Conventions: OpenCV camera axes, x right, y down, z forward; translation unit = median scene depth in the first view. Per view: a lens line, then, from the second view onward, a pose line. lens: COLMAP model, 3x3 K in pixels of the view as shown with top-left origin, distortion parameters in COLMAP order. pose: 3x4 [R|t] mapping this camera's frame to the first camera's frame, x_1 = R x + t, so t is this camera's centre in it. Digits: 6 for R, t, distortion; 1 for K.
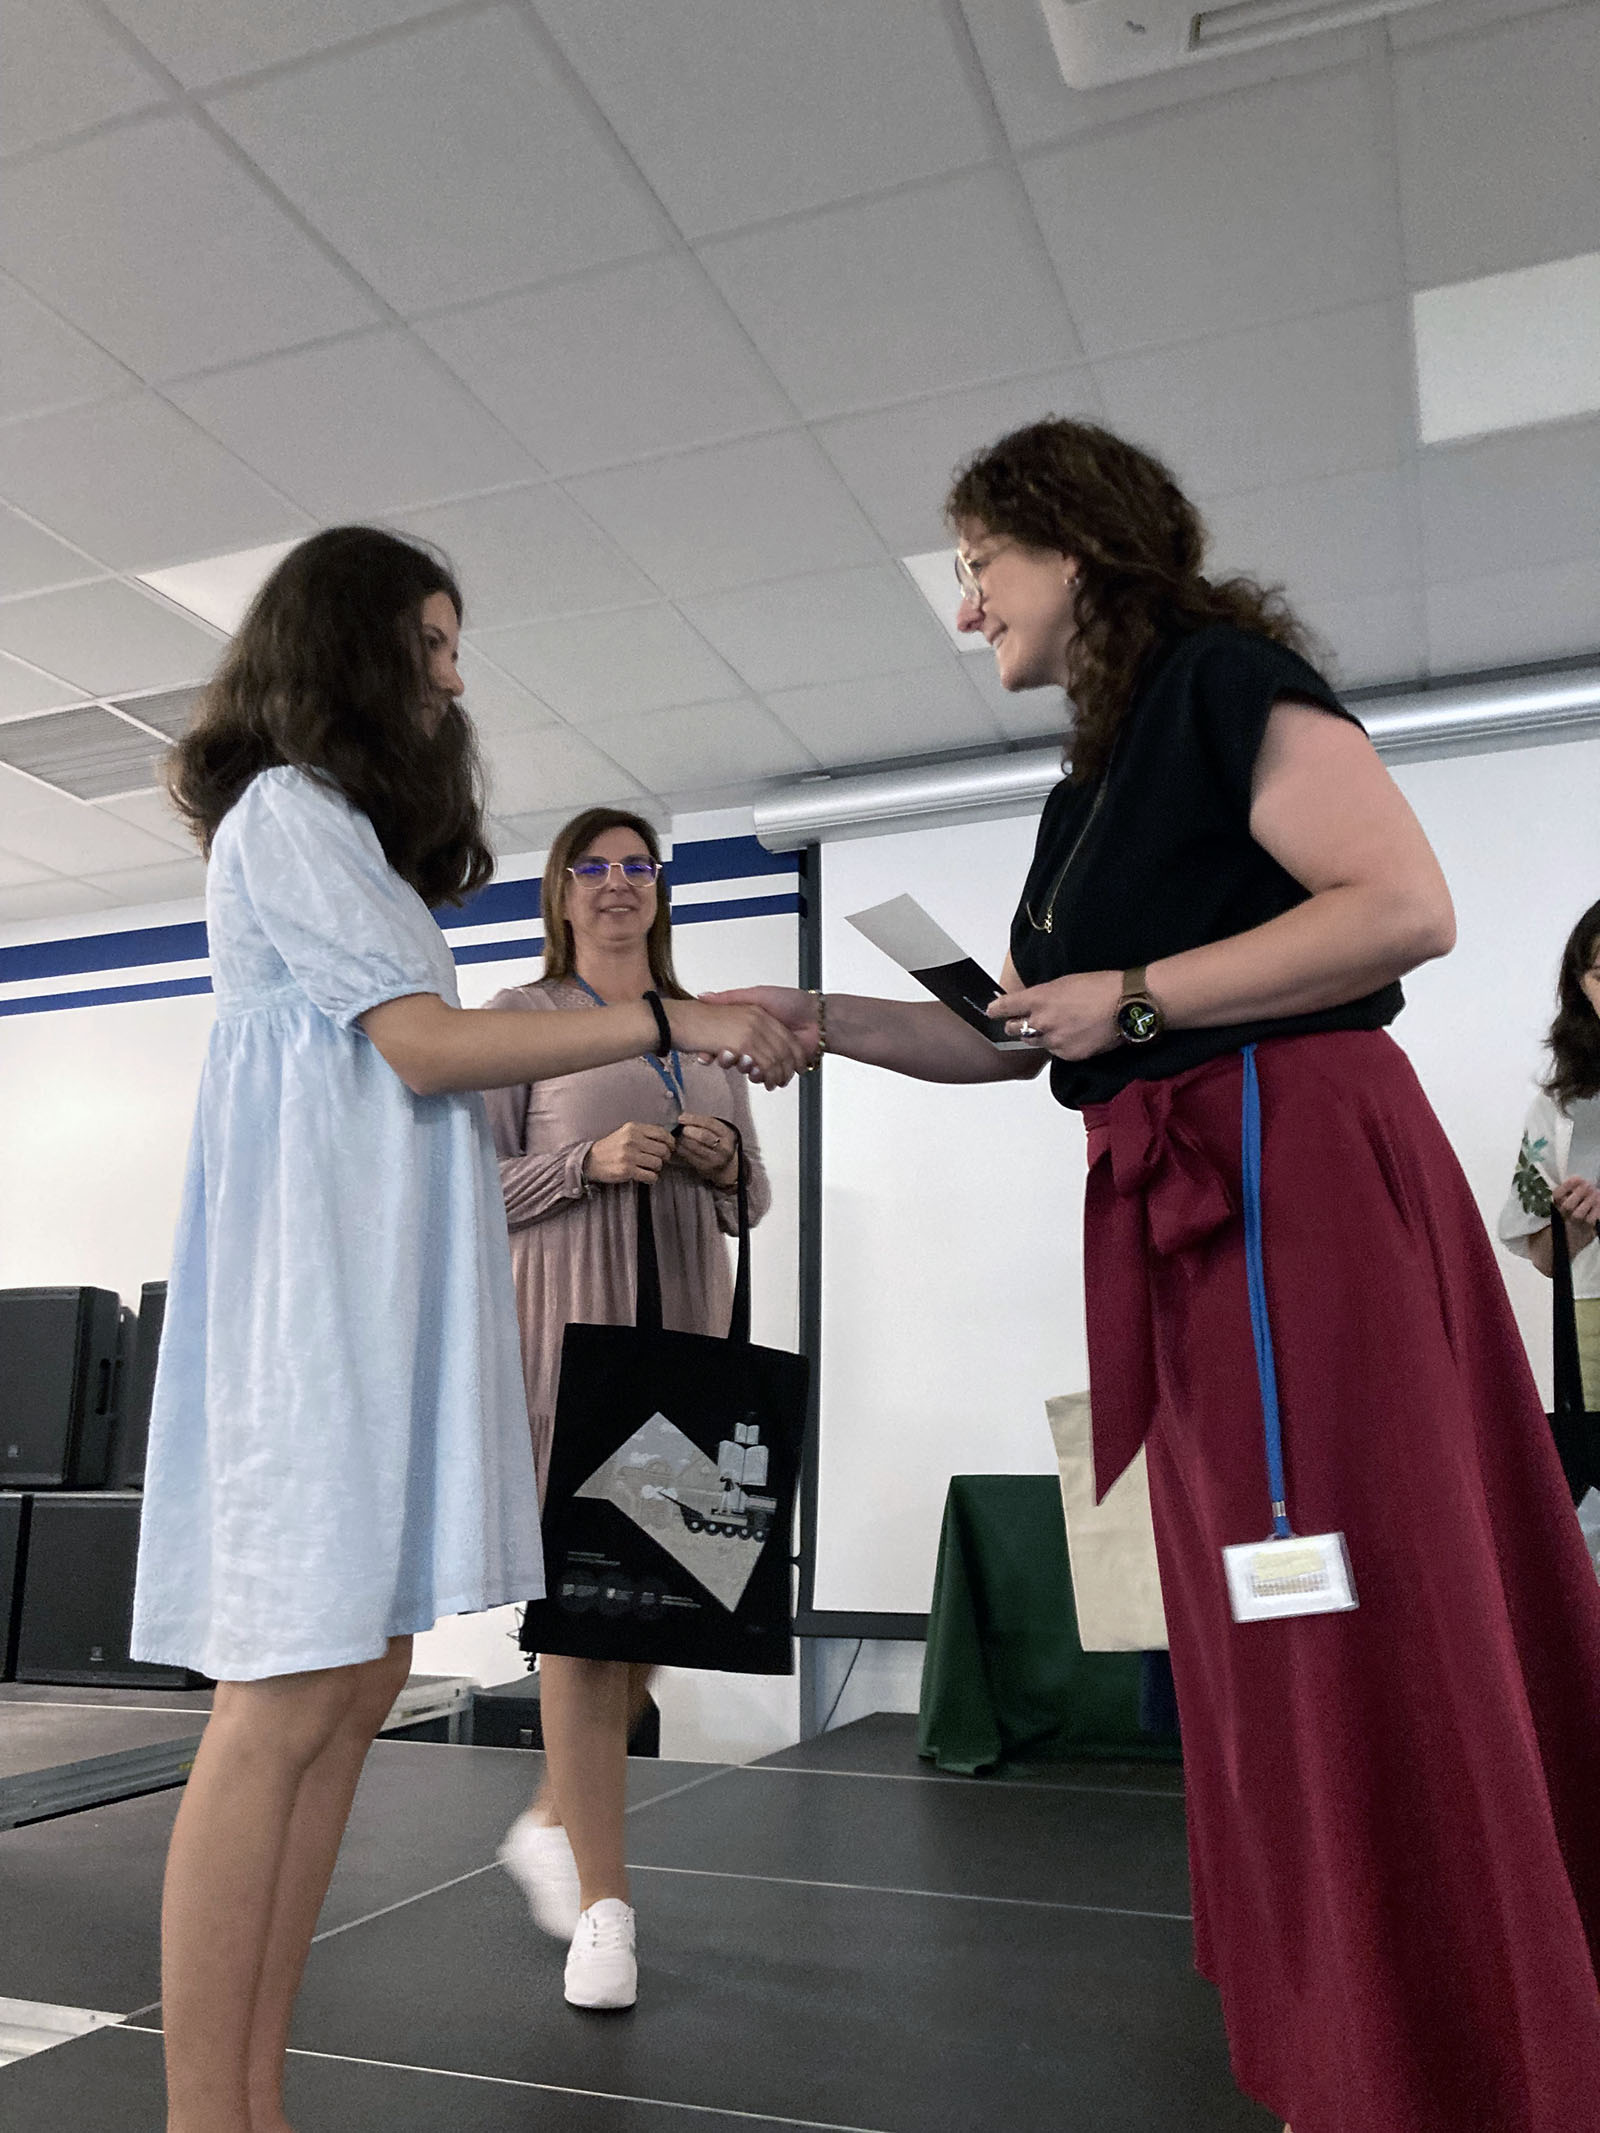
lens RADIAL K [[1734.0, 0, 800.0], [0, 1734.0, 1066.5], [0, 0, 1]] dist [-0.013166, -0.007333]
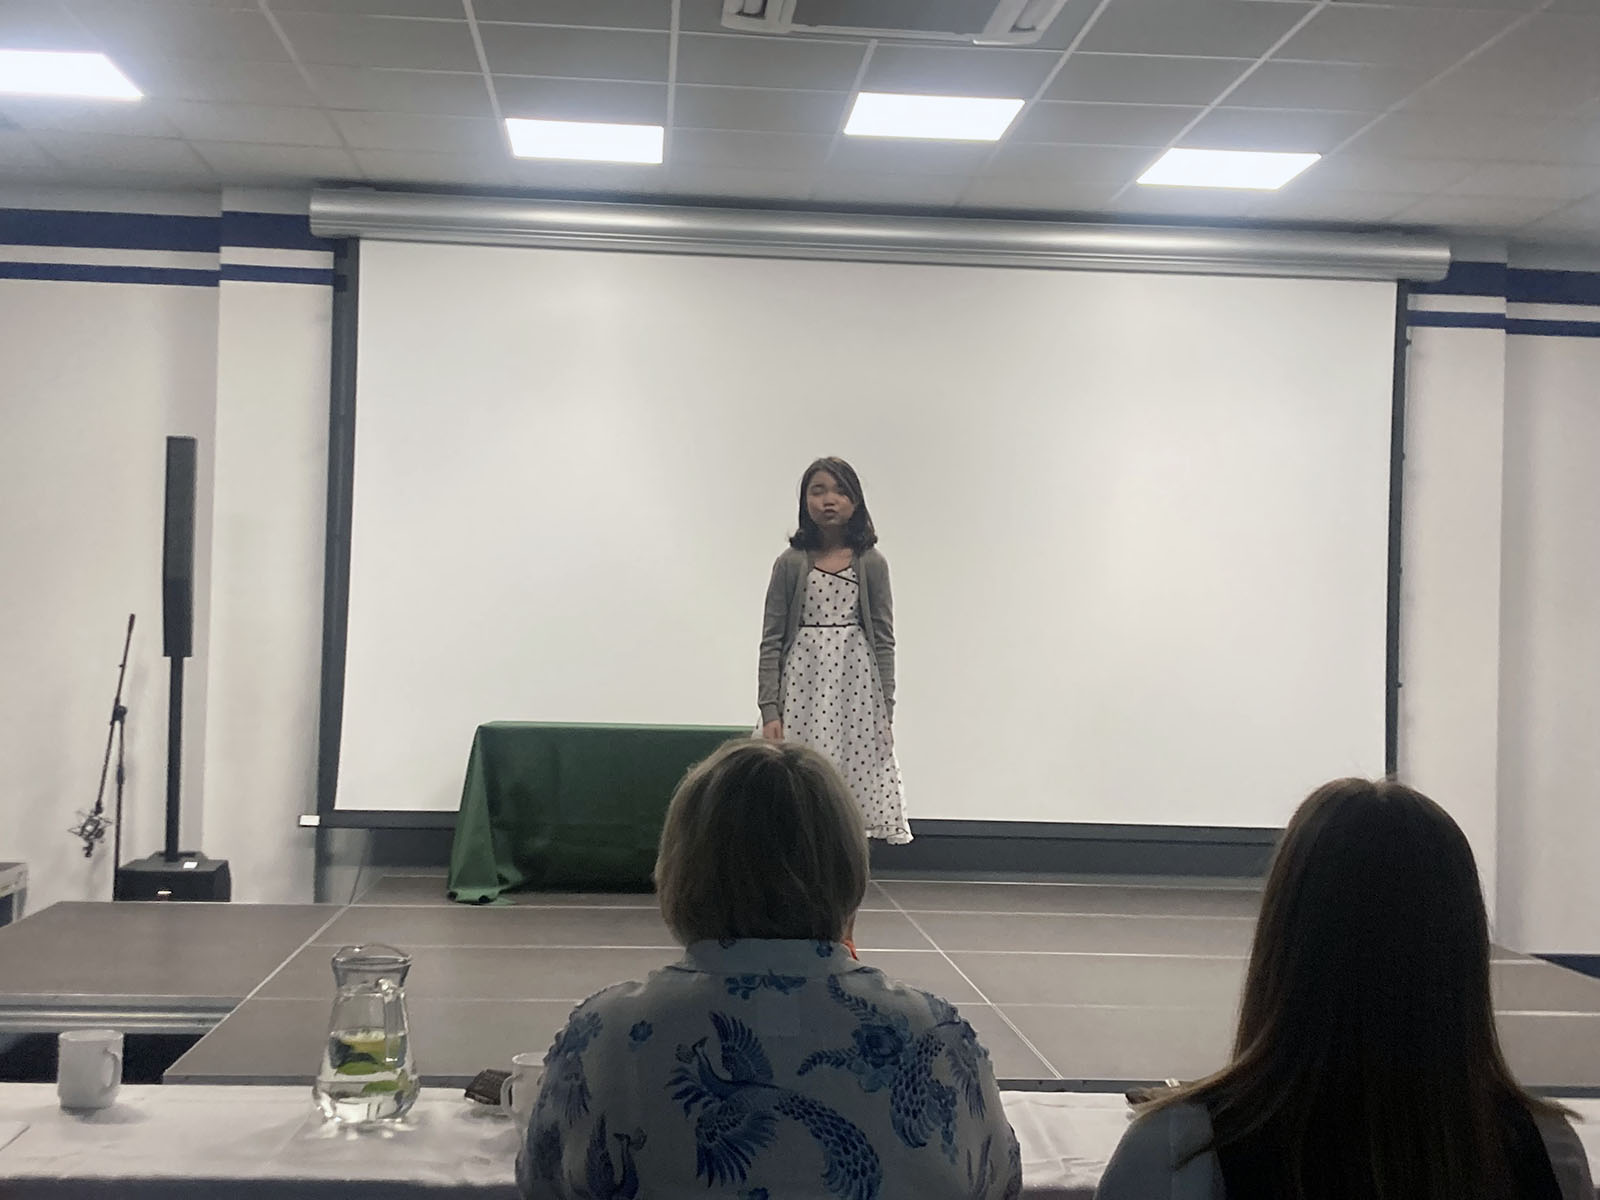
lens RADIAL K [[2121.0, 0, 800.0], [0, 2121.0, 600.0], [0, 0, 1]] dist [0.004461, -0.015448]
pose [[0.905730, 0.037804, 0.422166, -0.349873], [-0.124362, 0.975880, 0.179421, -0.190766], [-0.405201, -0.215009, 0.888585, -0.595514]]
